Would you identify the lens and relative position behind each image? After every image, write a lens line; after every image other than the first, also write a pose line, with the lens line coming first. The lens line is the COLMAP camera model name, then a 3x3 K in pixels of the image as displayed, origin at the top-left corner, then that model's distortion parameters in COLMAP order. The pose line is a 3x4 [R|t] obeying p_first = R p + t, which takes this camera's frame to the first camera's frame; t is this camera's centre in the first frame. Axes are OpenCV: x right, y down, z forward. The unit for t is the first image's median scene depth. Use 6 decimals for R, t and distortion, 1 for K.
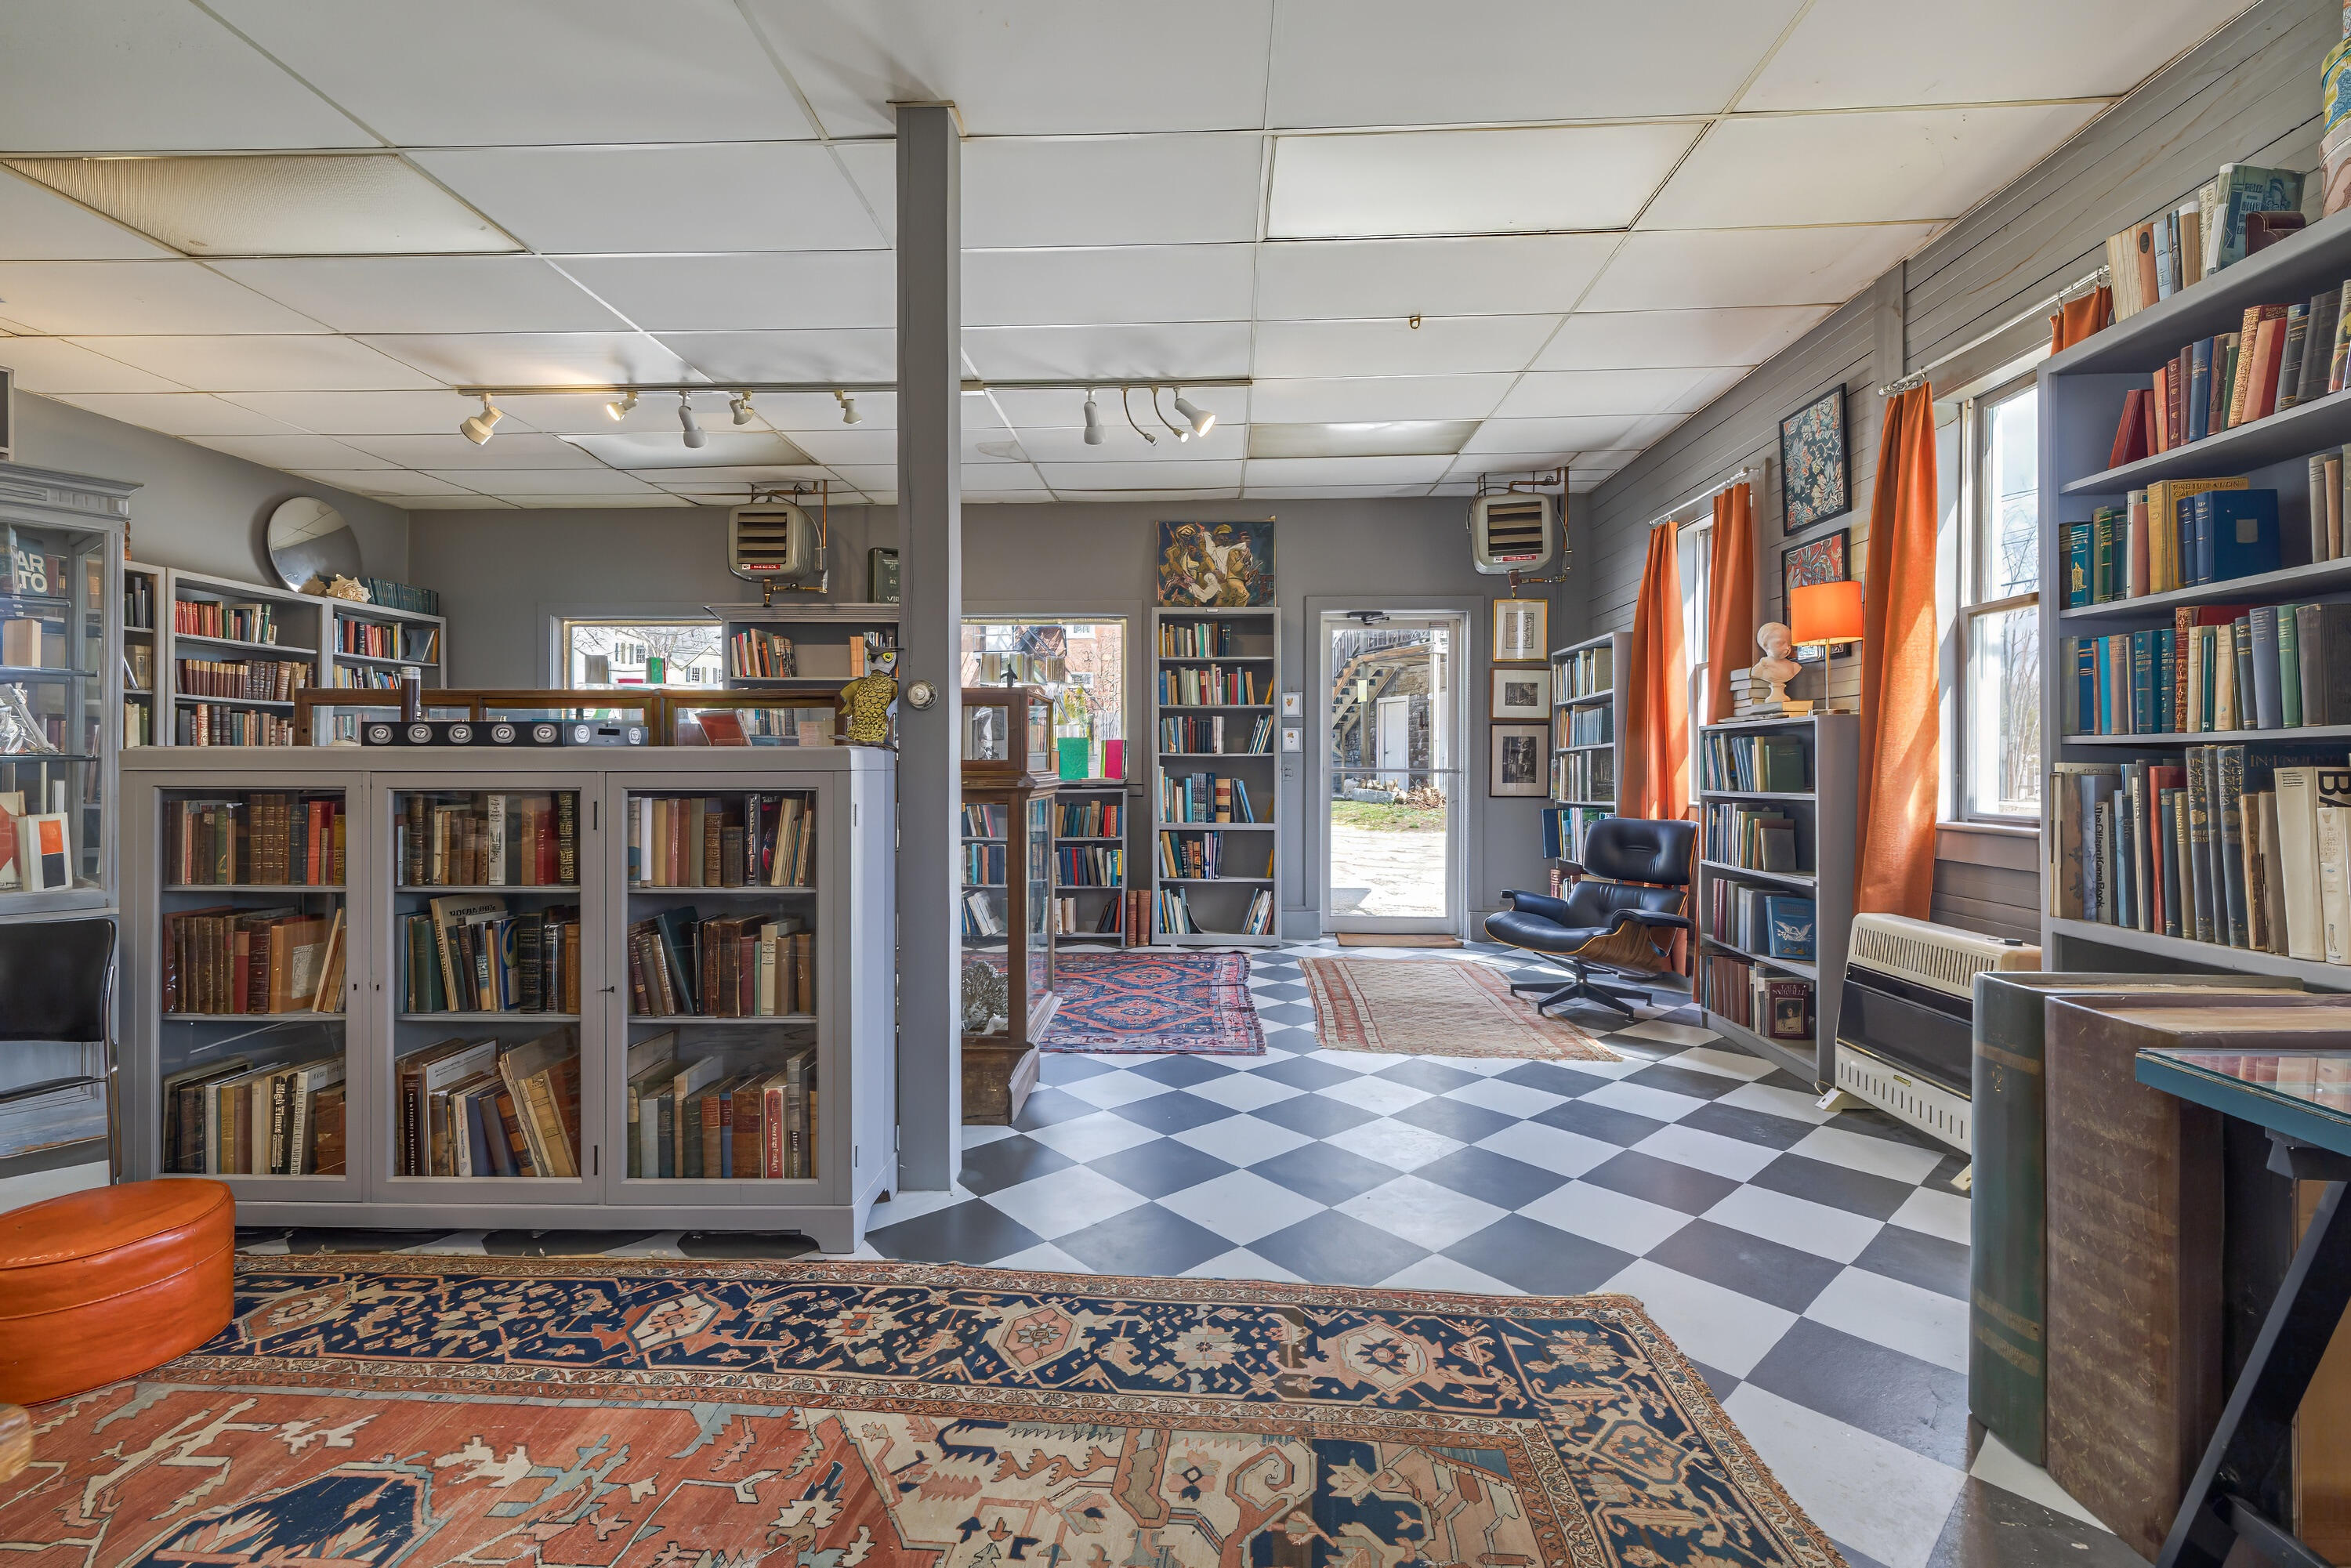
lens RADIAL K [[993.5, 0, 1170.9], [0, 993.5, 773.6], [0, 0, 1]] dist [0.001540, 0.000108]
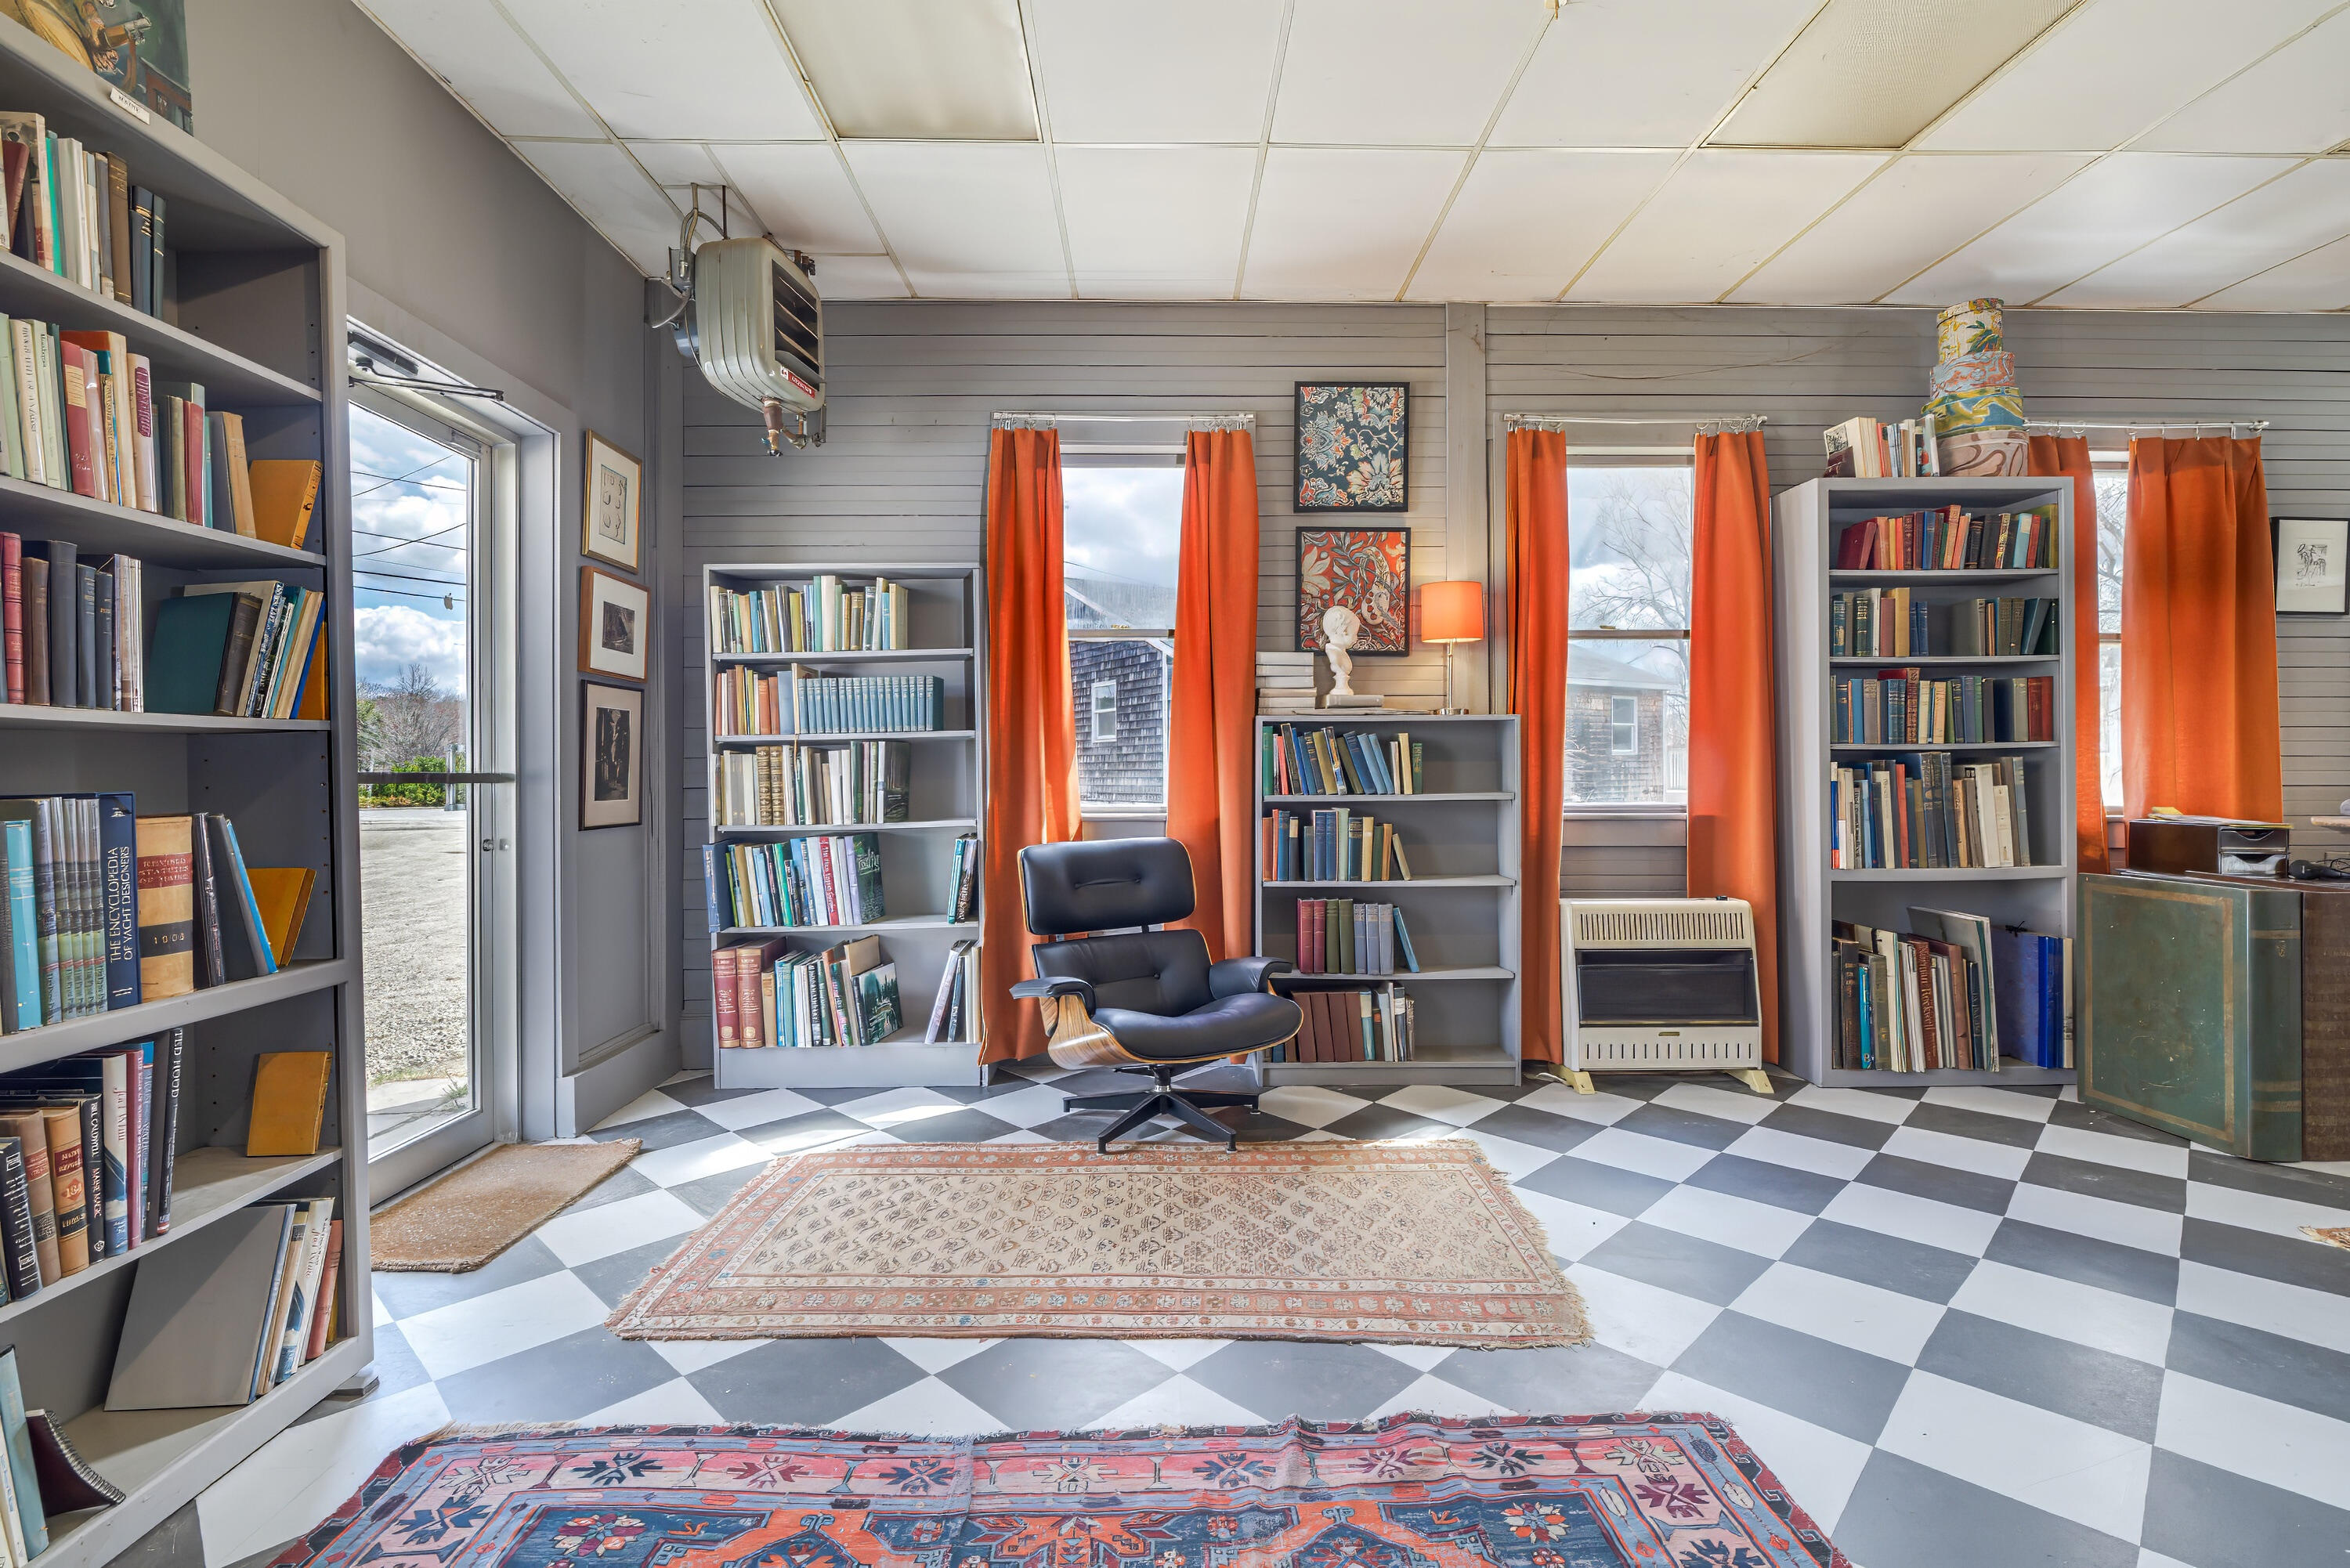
lens RADIAL K [[1063.3, 0, 1169.3], [0, 1063.3, 765.5], [0, 0, 1]] dist [-0.001305, 0.000171]
pose [[-0.051436, 0.002726, 0.998673, -0.365878], [0.009409, 0.999953, -0.002245, -0.007420], [-0.998632, 0.009281, -0.051459, 1.259928]]
